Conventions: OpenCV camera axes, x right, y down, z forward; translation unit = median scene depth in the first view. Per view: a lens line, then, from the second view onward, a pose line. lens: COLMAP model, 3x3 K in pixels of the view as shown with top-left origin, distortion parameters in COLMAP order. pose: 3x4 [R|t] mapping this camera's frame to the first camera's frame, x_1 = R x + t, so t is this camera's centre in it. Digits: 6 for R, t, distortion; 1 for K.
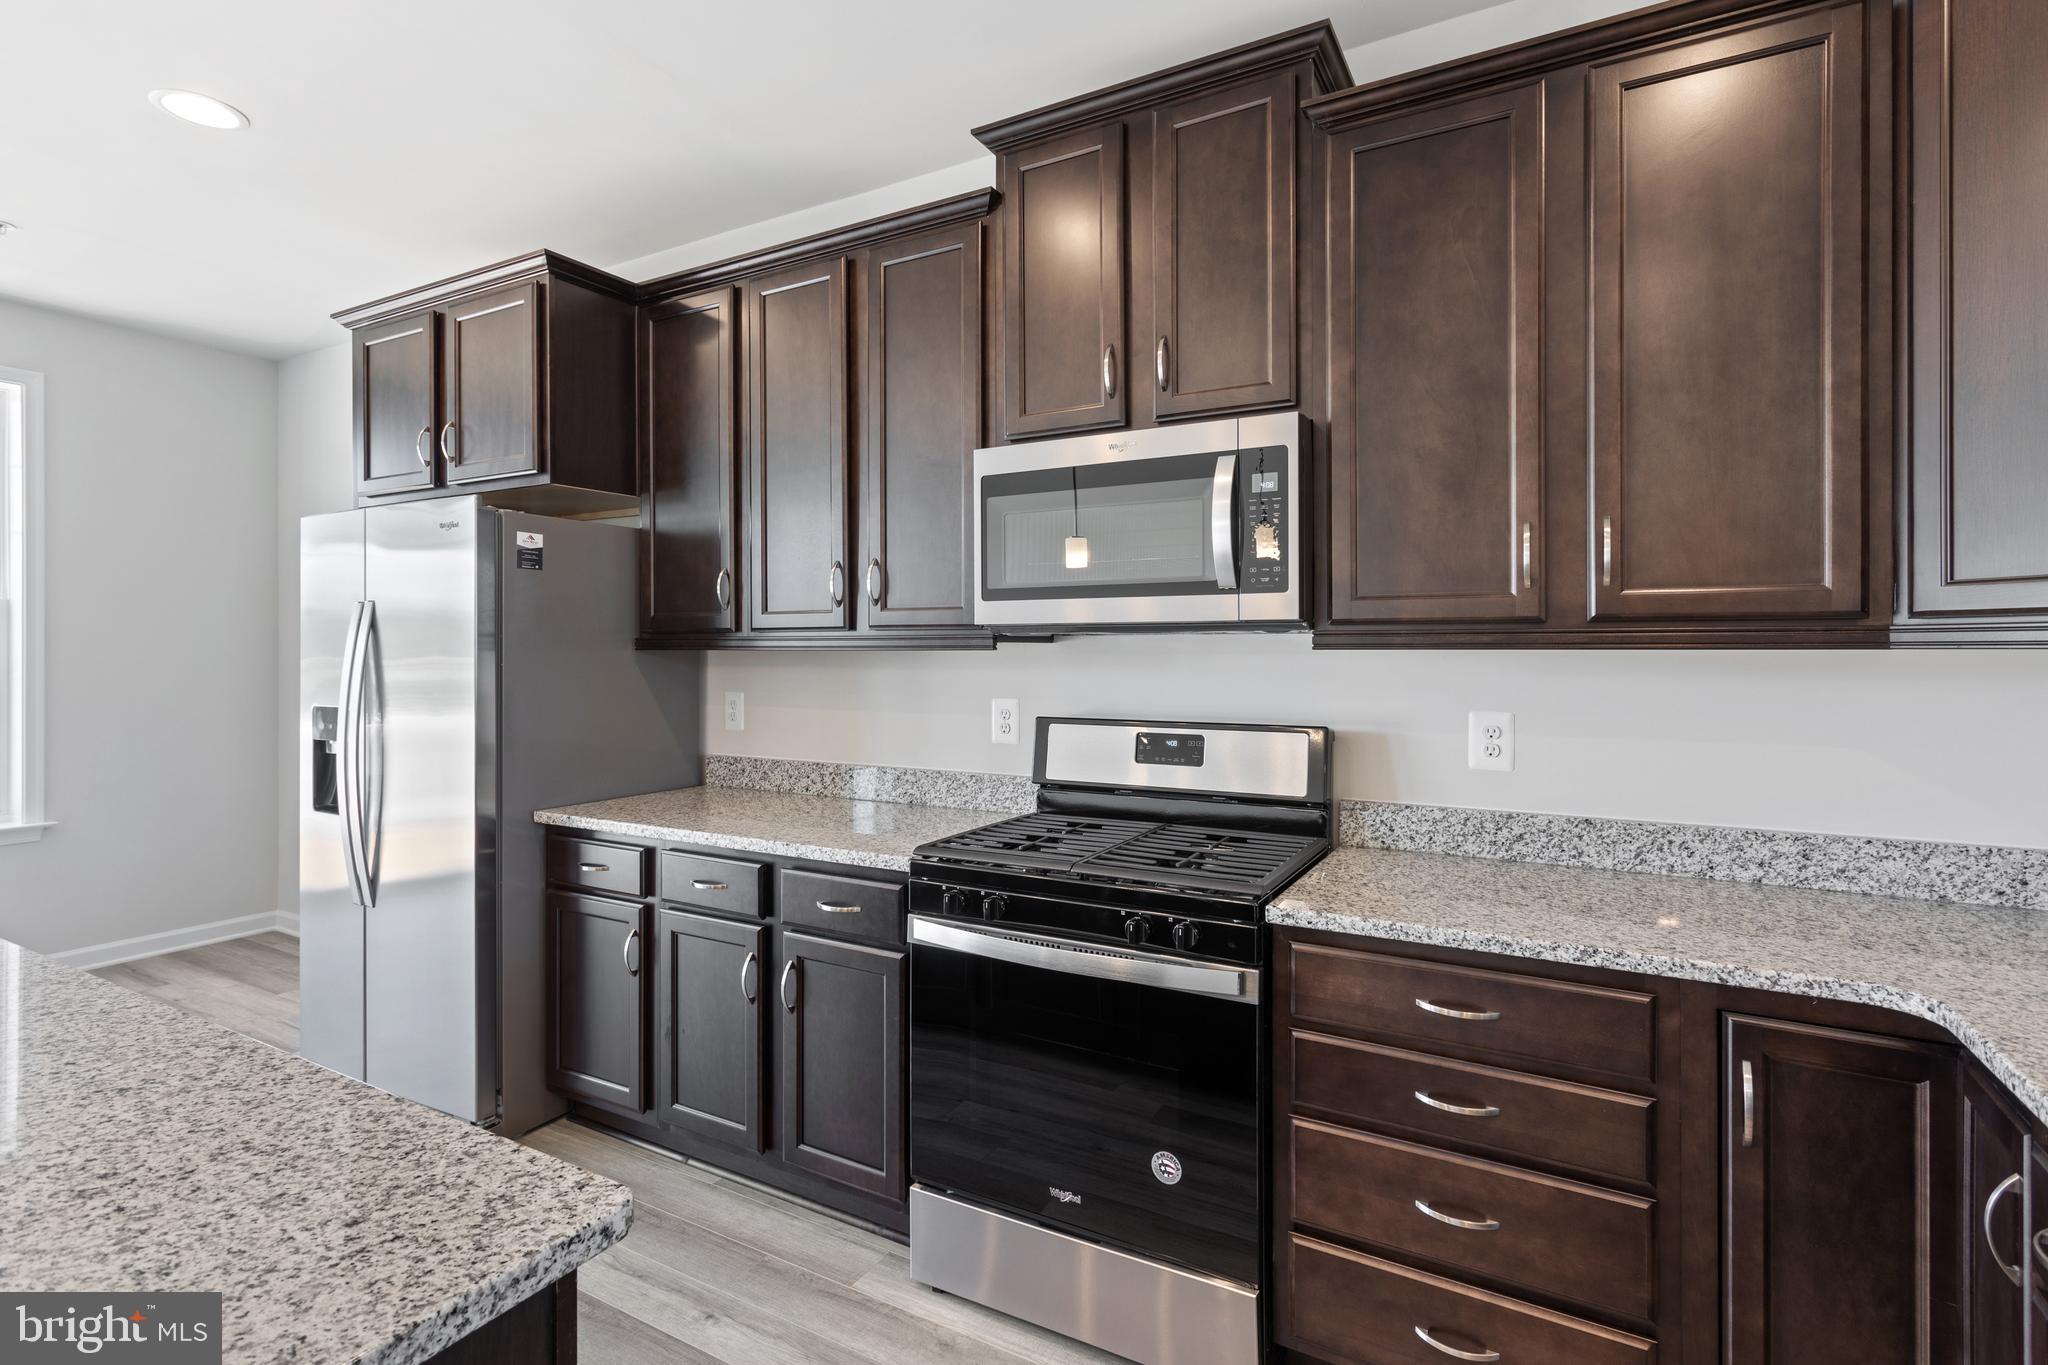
lens RADIAL K [[976.9, 0, 1016.6], [0, 976.9, 643.5], [0, 0, 1]] dist [0.003088, -0.000655]
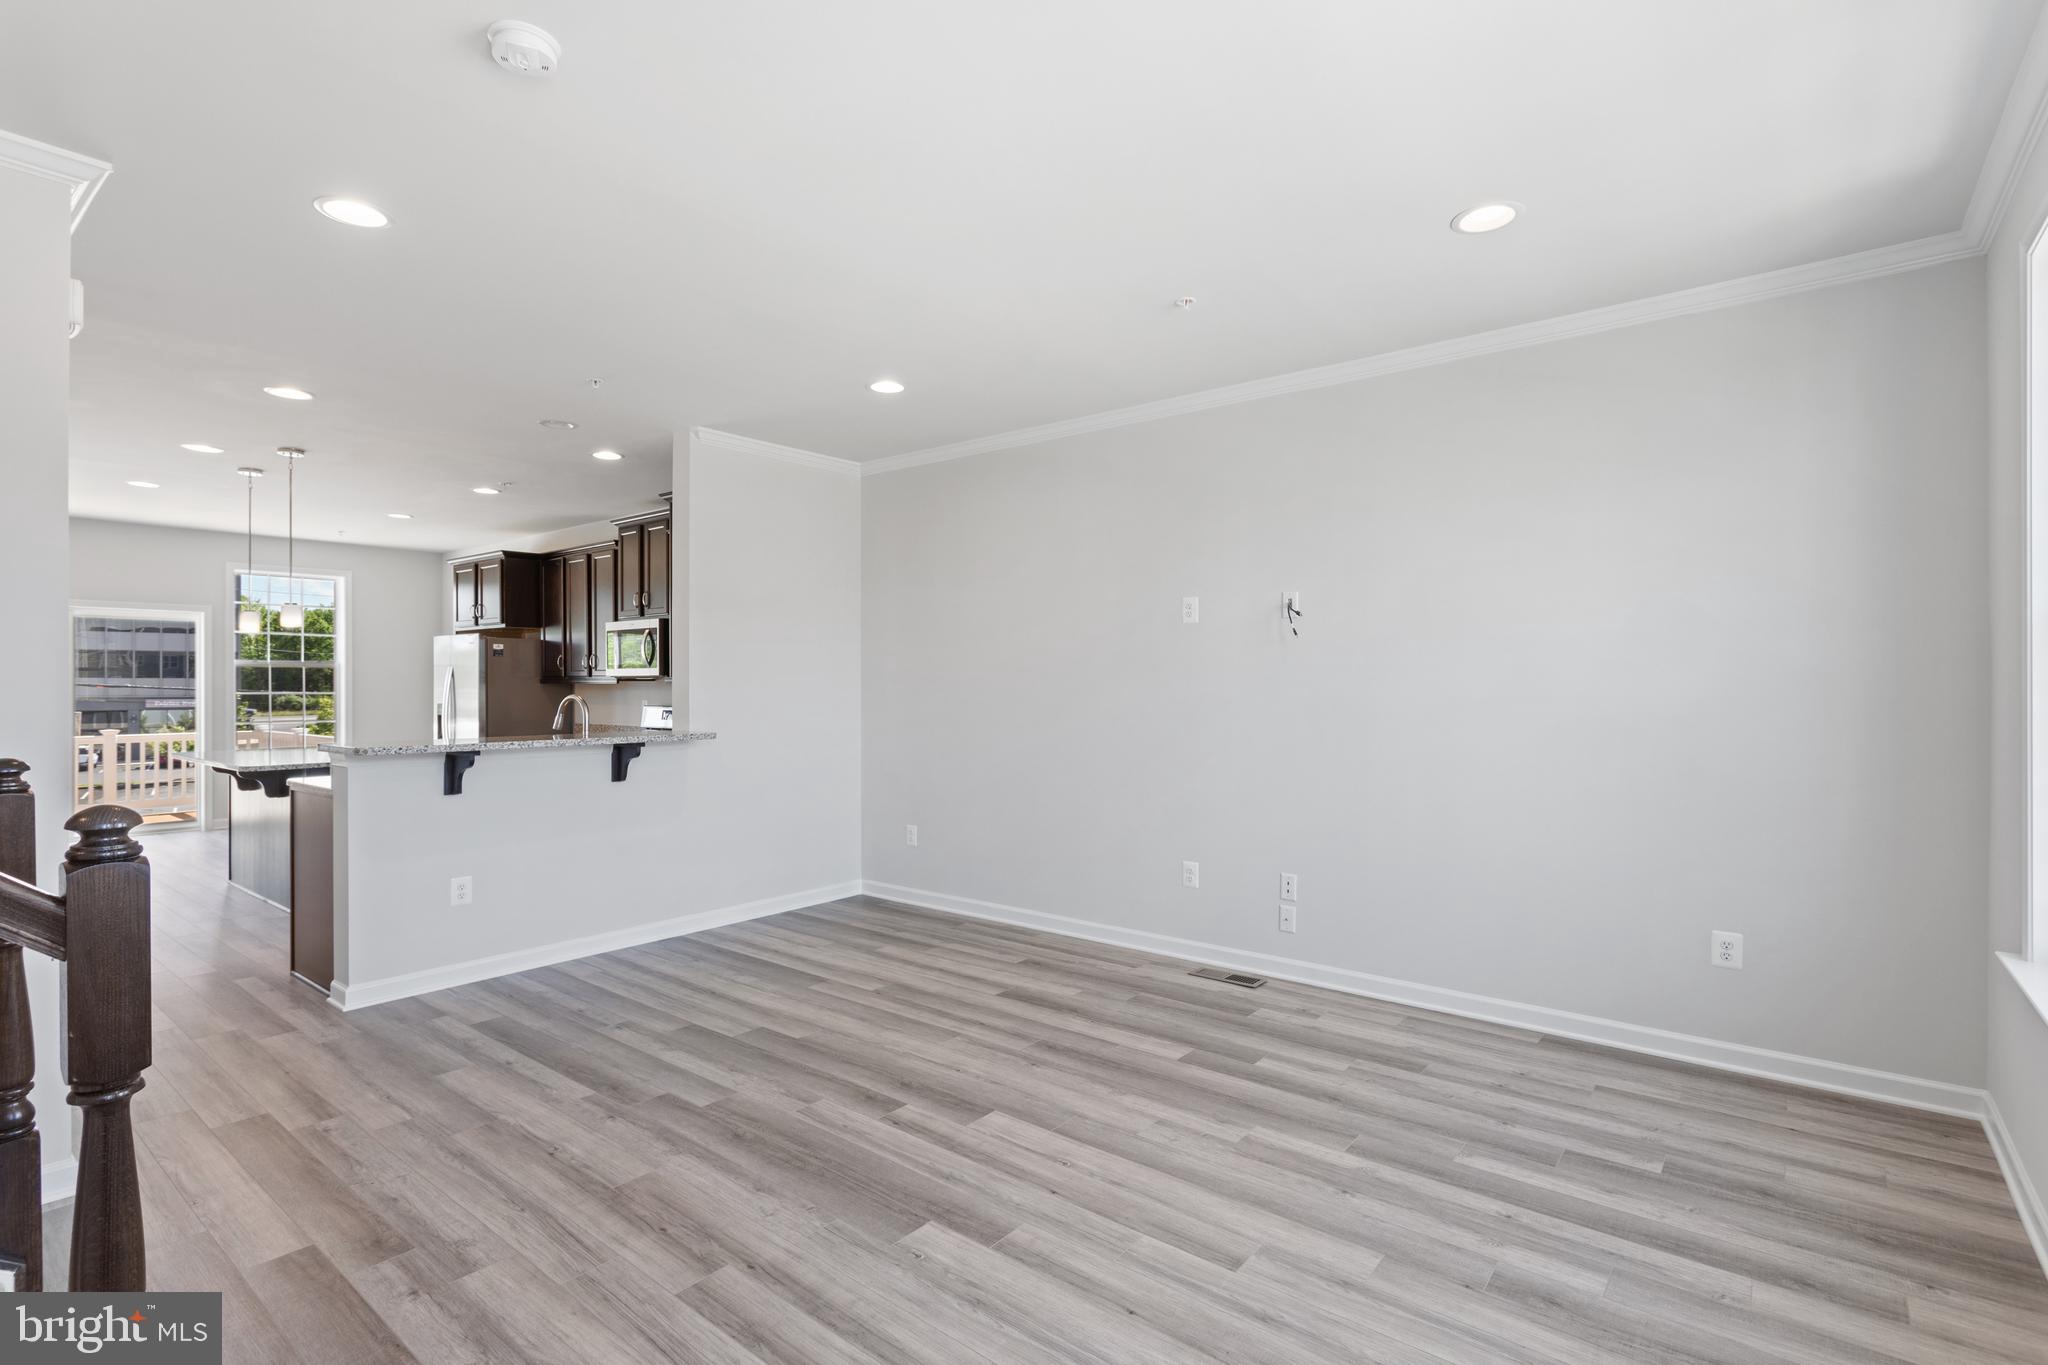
lens RADIAL K [[976.9, 0, 1029.1], [0, 976.9, 684.9], [0, 0, 1]] dist [0.003088, -0.000655]
pose [[0.986475, 0.002495, -0.163894, 1.960624], [-0.001844, 0.999990, 0.004123, -0.006408], [0.163902, -0.003765, 0.986469, -2.066167]]
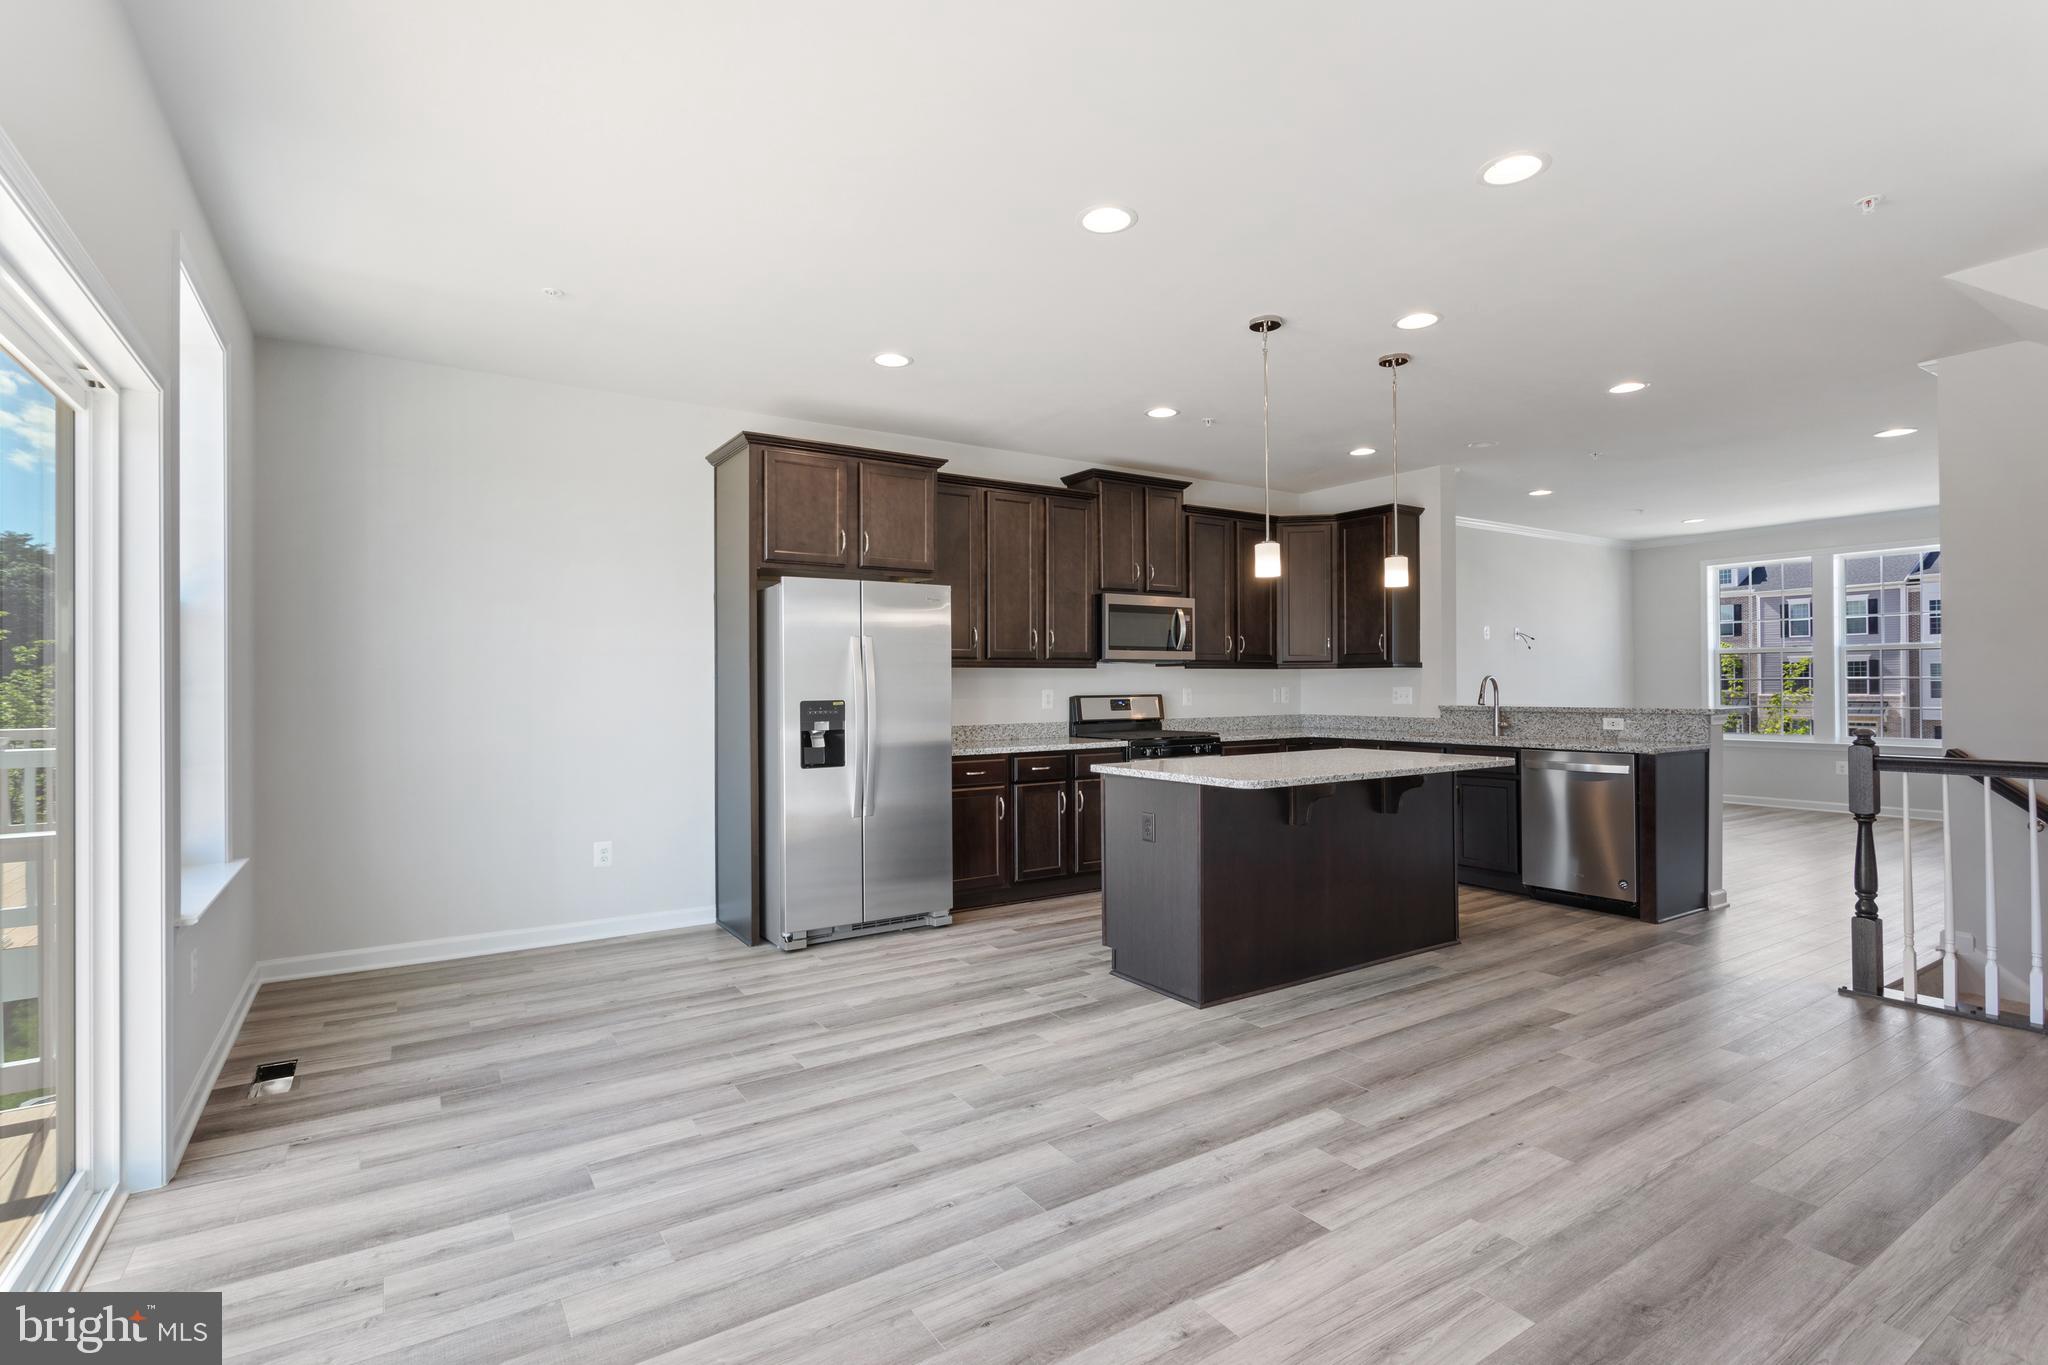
lens RADIAL K [[976.9, 0, 1023.3], [0, 976.9, 676.8], [0, 0, 1]] dist [0.003088, -0.000655]
pose [[0.466331, 0.006816, 0.884584, -2.626764], [0.002324, 0.999957, -0.008930, 0.056319], [-0.884607, 0.006220, 0.466295, -0.055544]]
